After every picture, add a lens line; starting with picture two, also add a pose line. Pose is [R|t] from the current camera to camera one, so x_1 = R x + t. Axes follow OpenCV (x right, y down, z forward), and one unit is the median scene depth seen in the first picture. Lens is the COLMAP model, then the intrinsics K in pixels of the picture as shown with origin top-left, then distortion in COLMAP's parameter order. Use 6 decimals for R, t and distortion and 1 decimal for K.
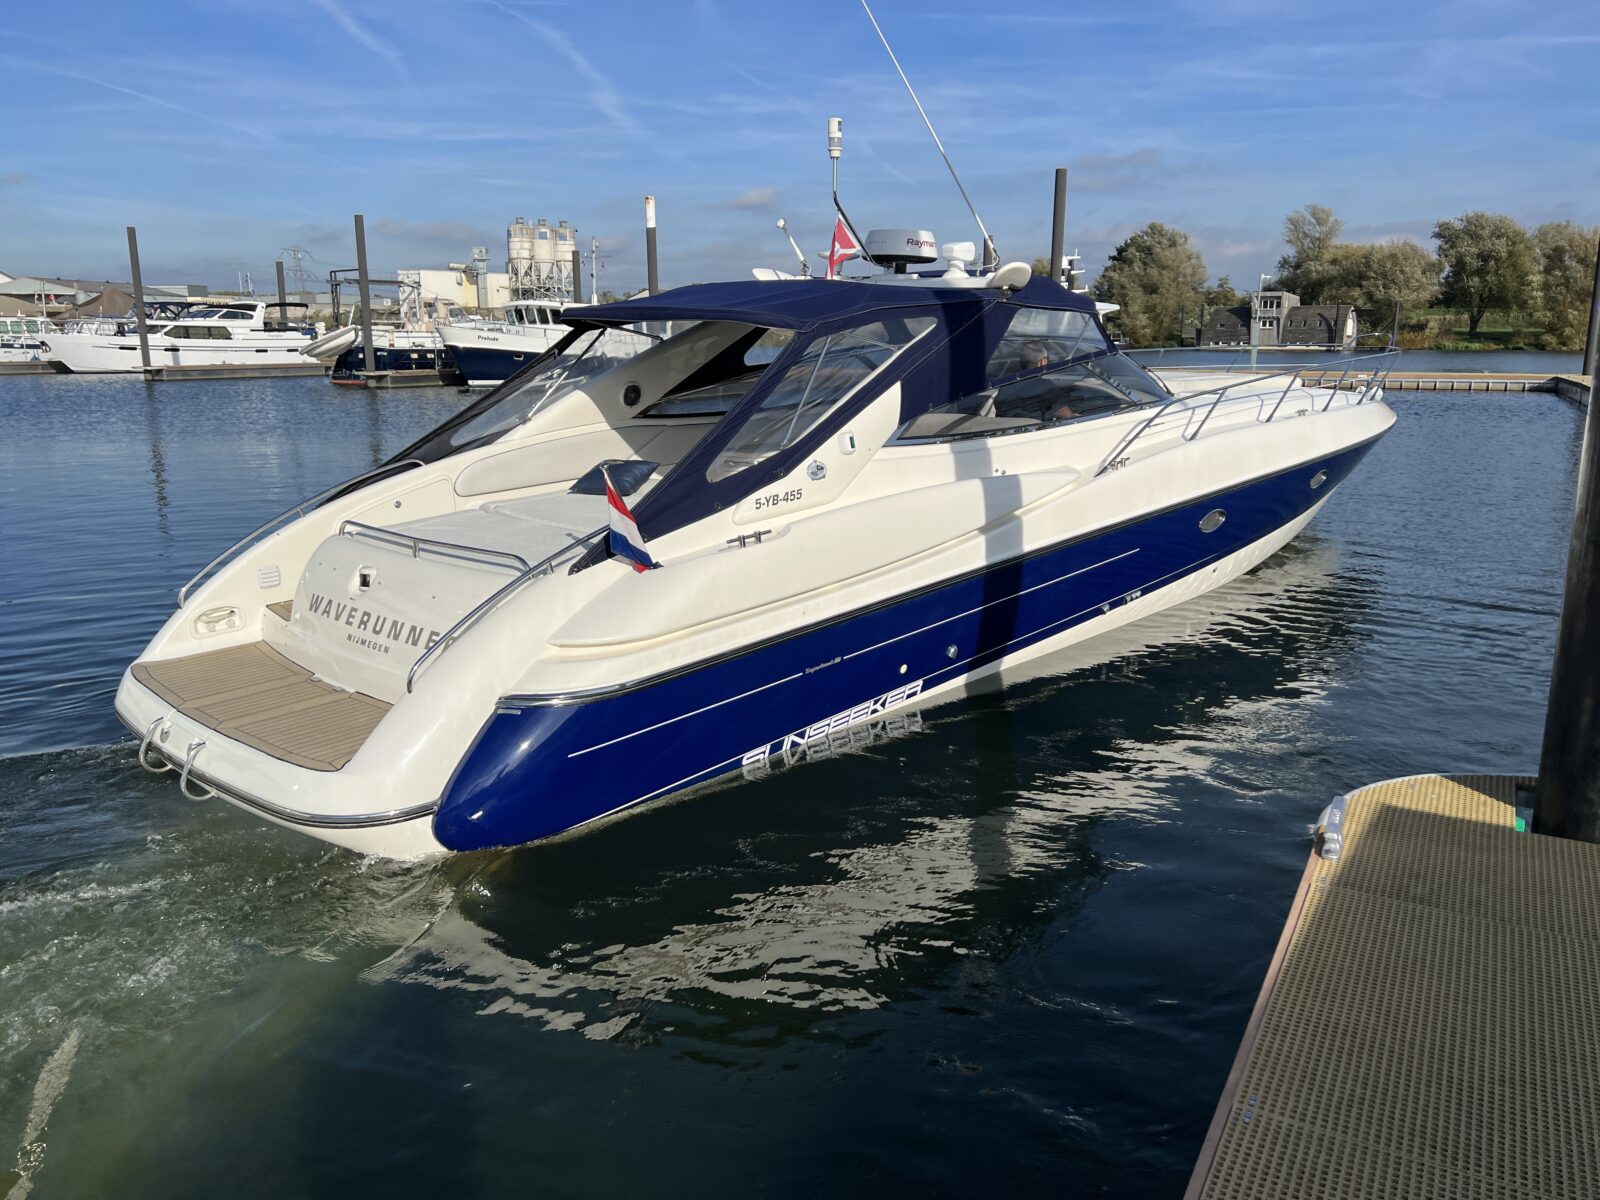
lens RADIAL K [[1230.9, 0, 800.0], [0, 1230.9, 600.0], [0, 0, 1]] dist [0.006314, 0.001188]
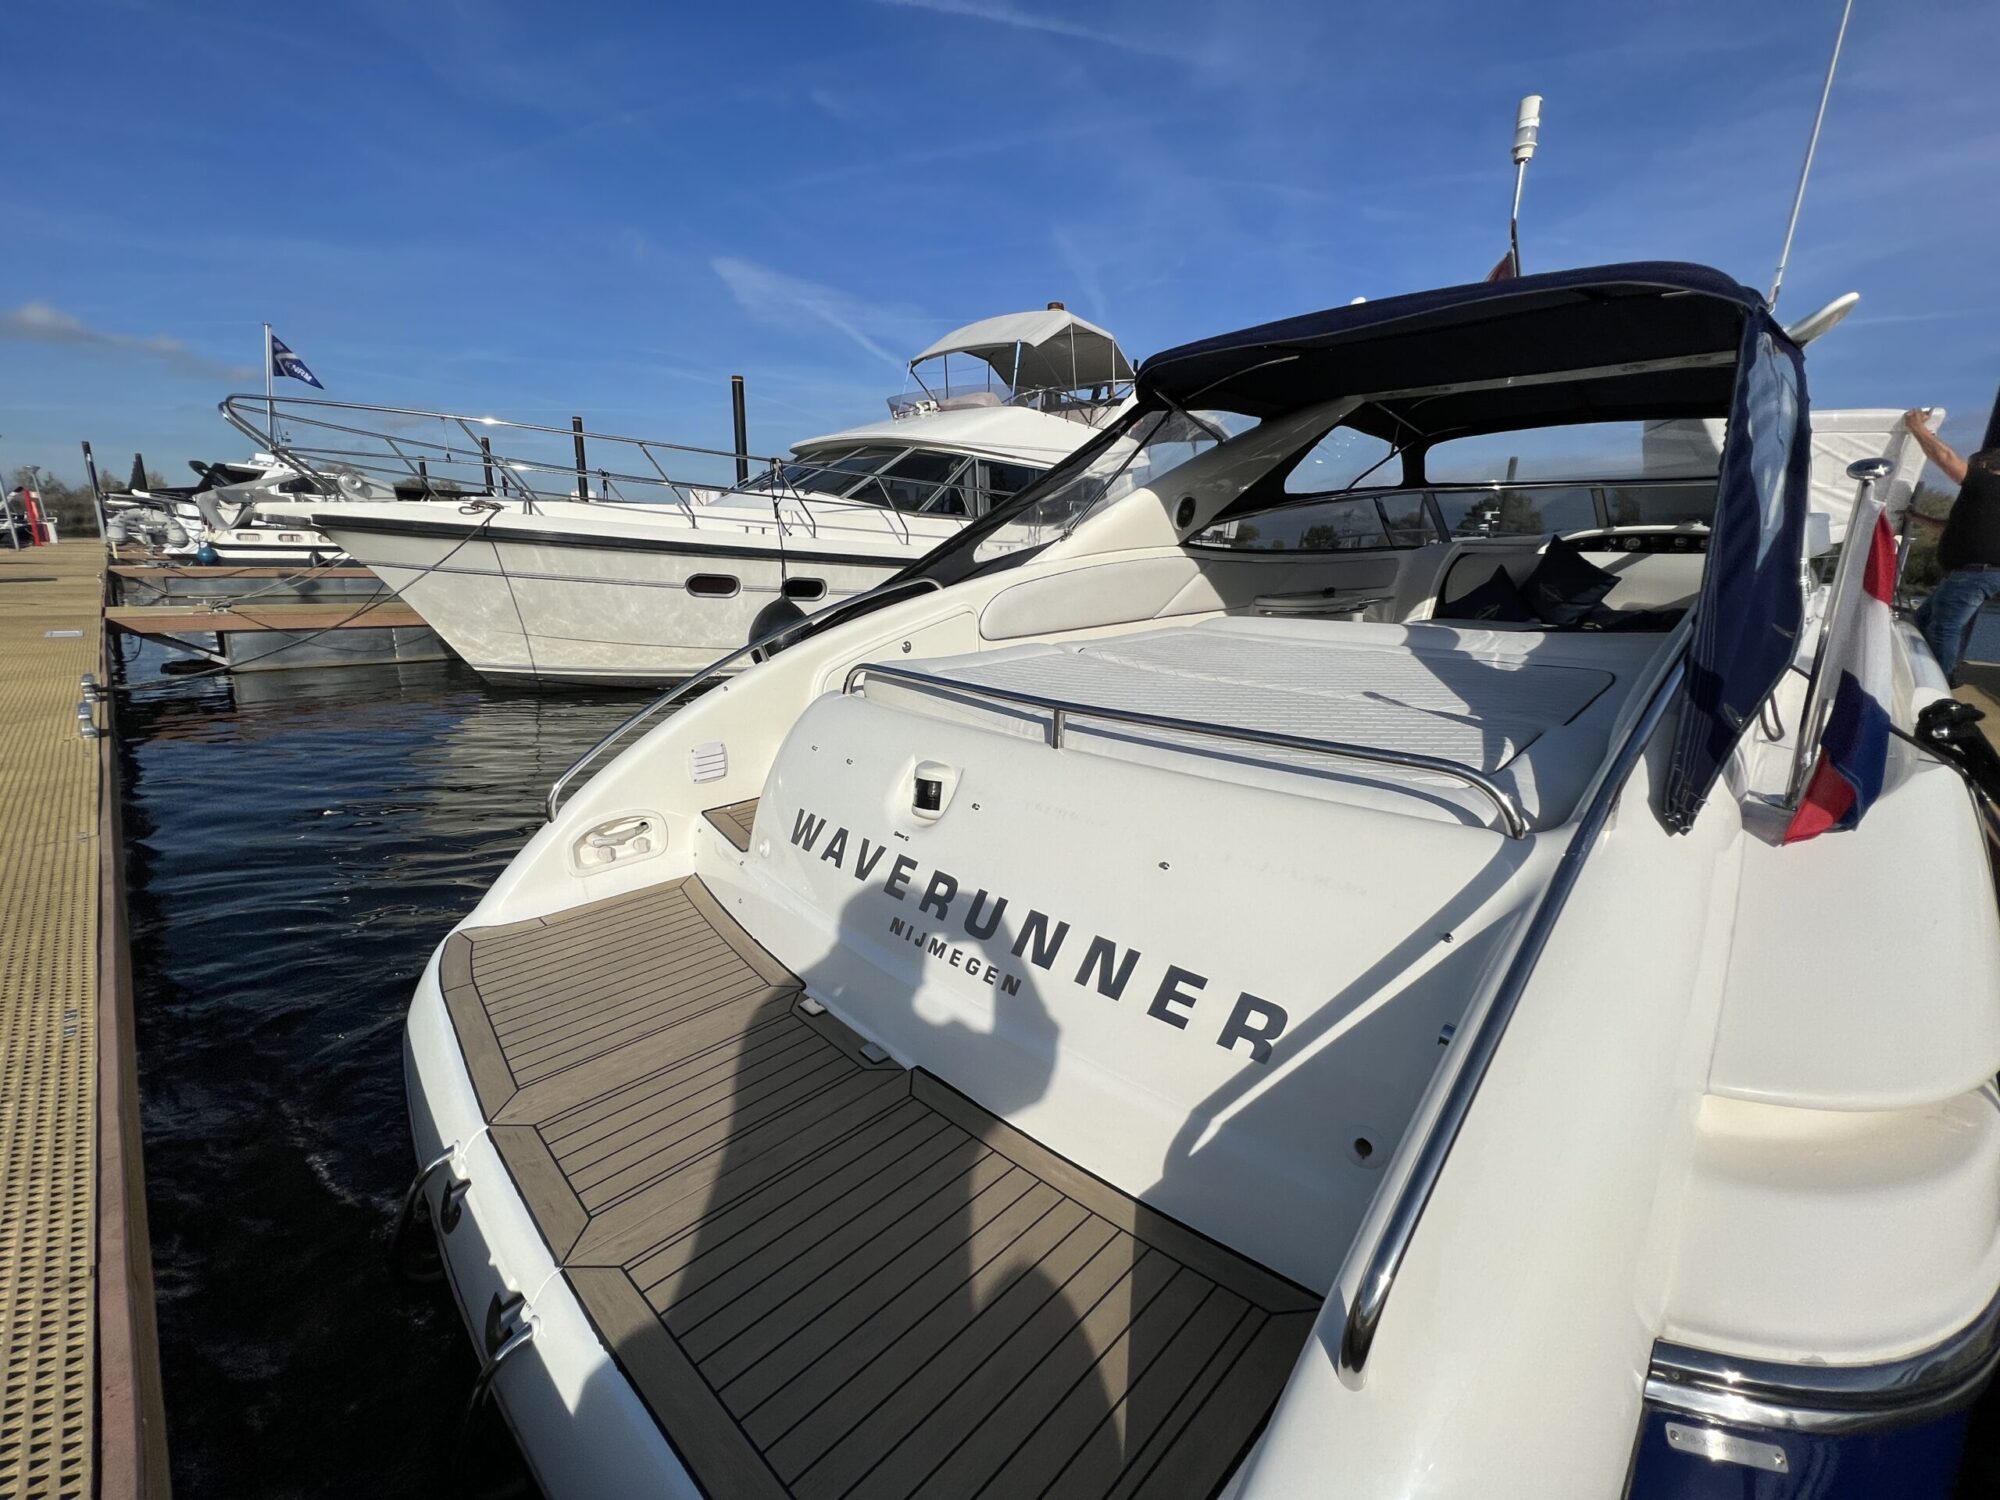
lens RADIAL K [[798.3, 0, 1000.0], [0, 798.3, 750.0], [0, 0, 1]] dist [-0.002638, 0.000478]
pose [[0.998740, 0.023525, -0.044326, -0.076329], [-0.023027, 0.999666, 0.011718, -0.008610], [0.044587, -0.010683, 0.998948, 0.173055]]
